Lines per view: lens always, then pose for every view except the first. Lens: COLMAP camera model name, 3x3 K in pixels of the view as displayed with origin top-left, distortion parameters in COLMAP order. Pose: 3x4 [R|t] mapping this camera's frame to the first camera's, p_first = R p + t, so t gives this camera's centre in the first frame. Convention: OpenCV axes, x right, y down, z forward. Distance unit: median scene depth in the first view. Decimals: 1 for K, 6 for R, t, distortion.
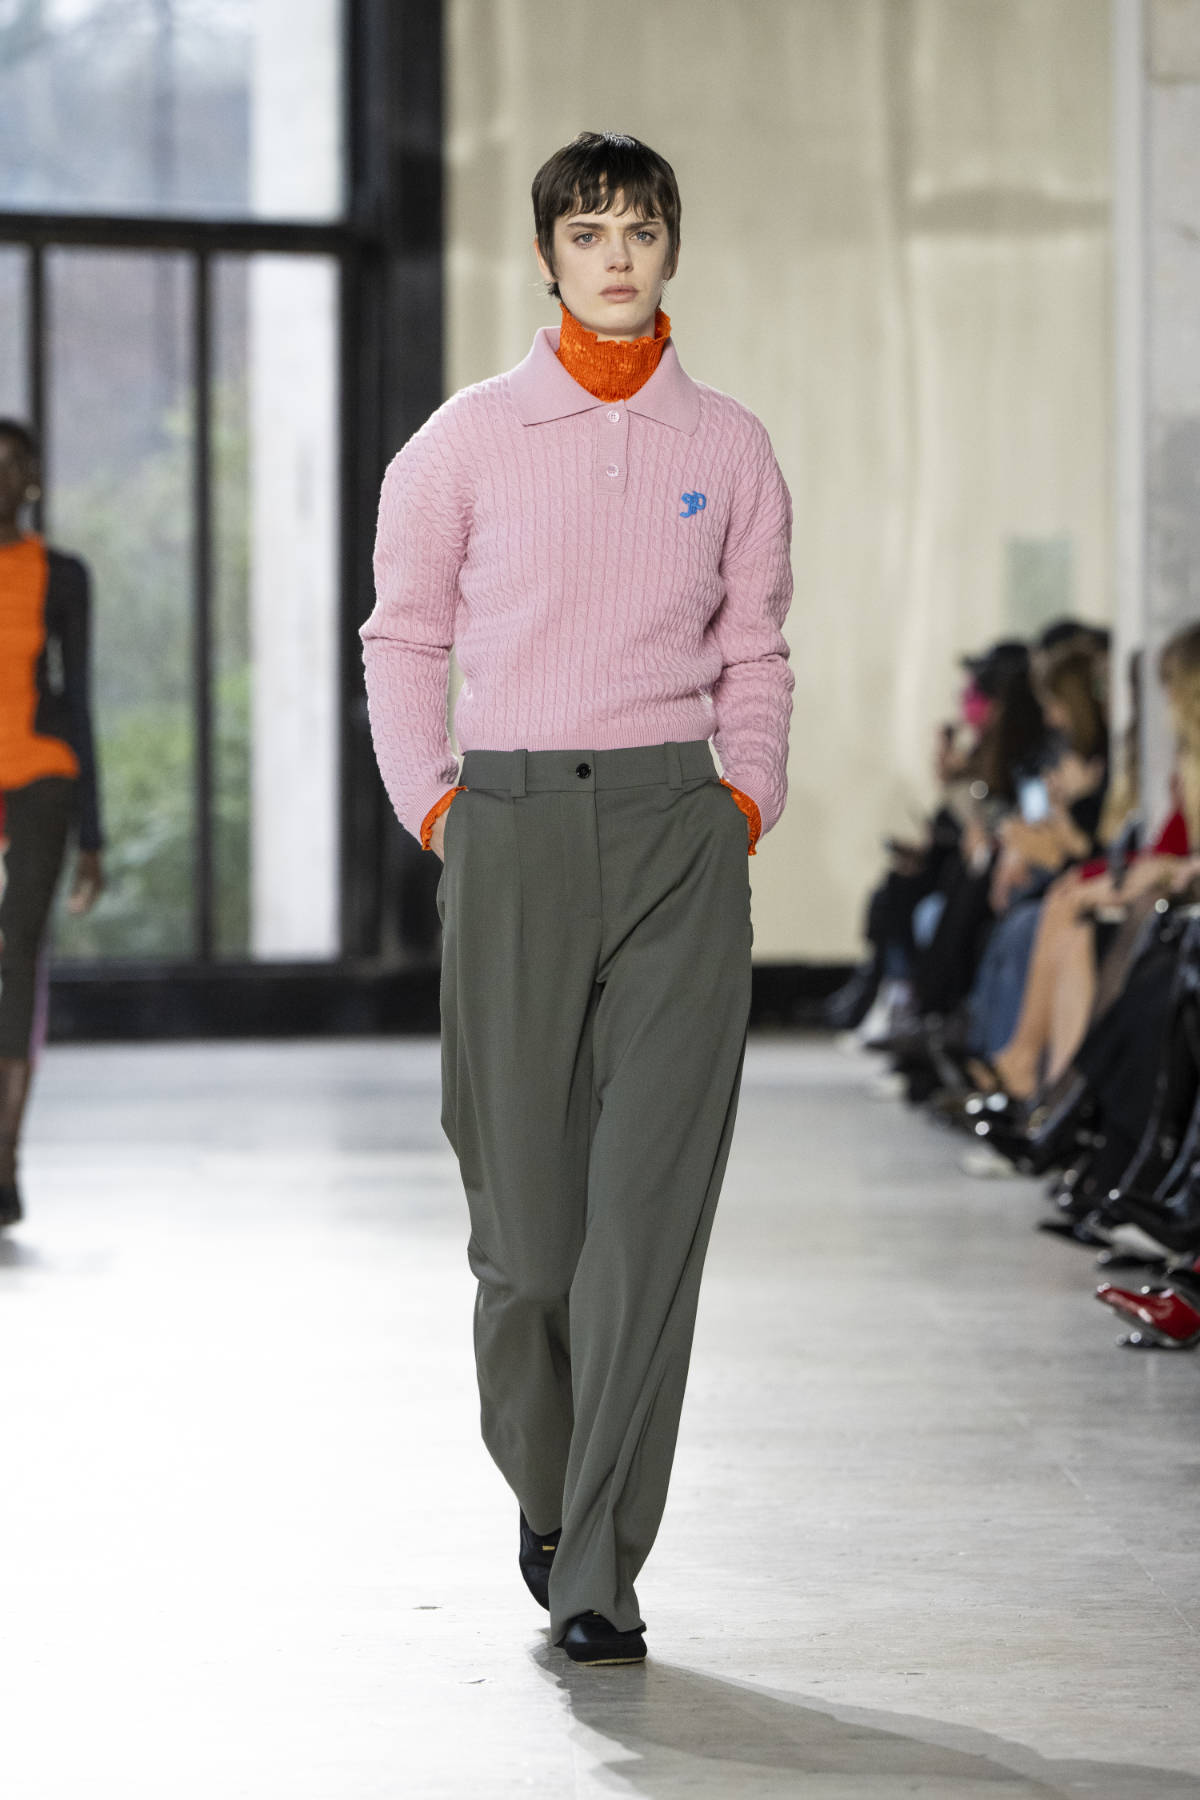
lens RADIAL K [[11505.0, 0, 572.4], [0, 11505.0, 845.9], [0, 0, 1]] dist [-1.086496, 0.000000]
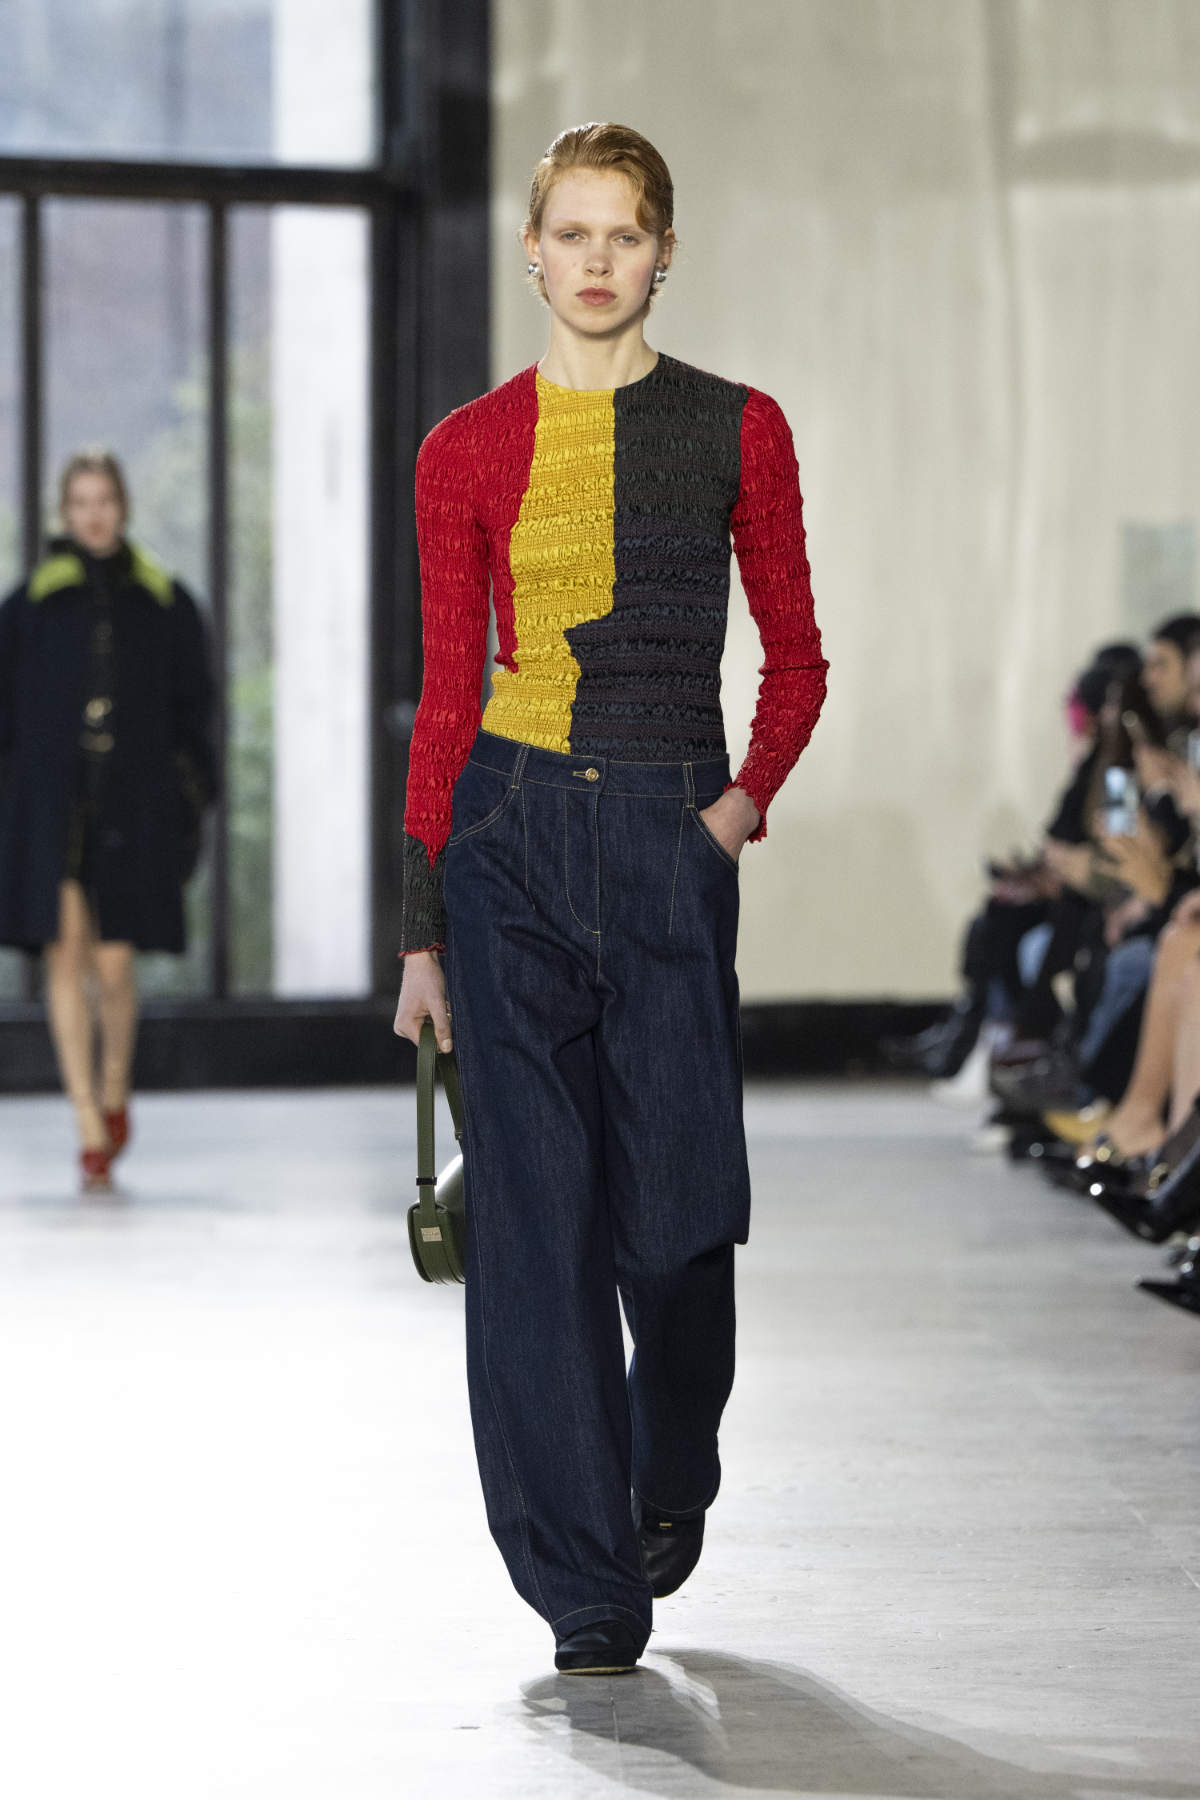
lens RADIAL K [[11505.0, 0, 607.2], [0, 11505.0, 907.5], [0, 0, 1]] dist [-1.086496, 0.000000]
pose [[0.999997, 0.000081, -0.002511, 0.000154], [-0.000089, 0.999995, -0.003113, 0.005649], [0.002510, 0.003113, 0.999992, 0.112192]]
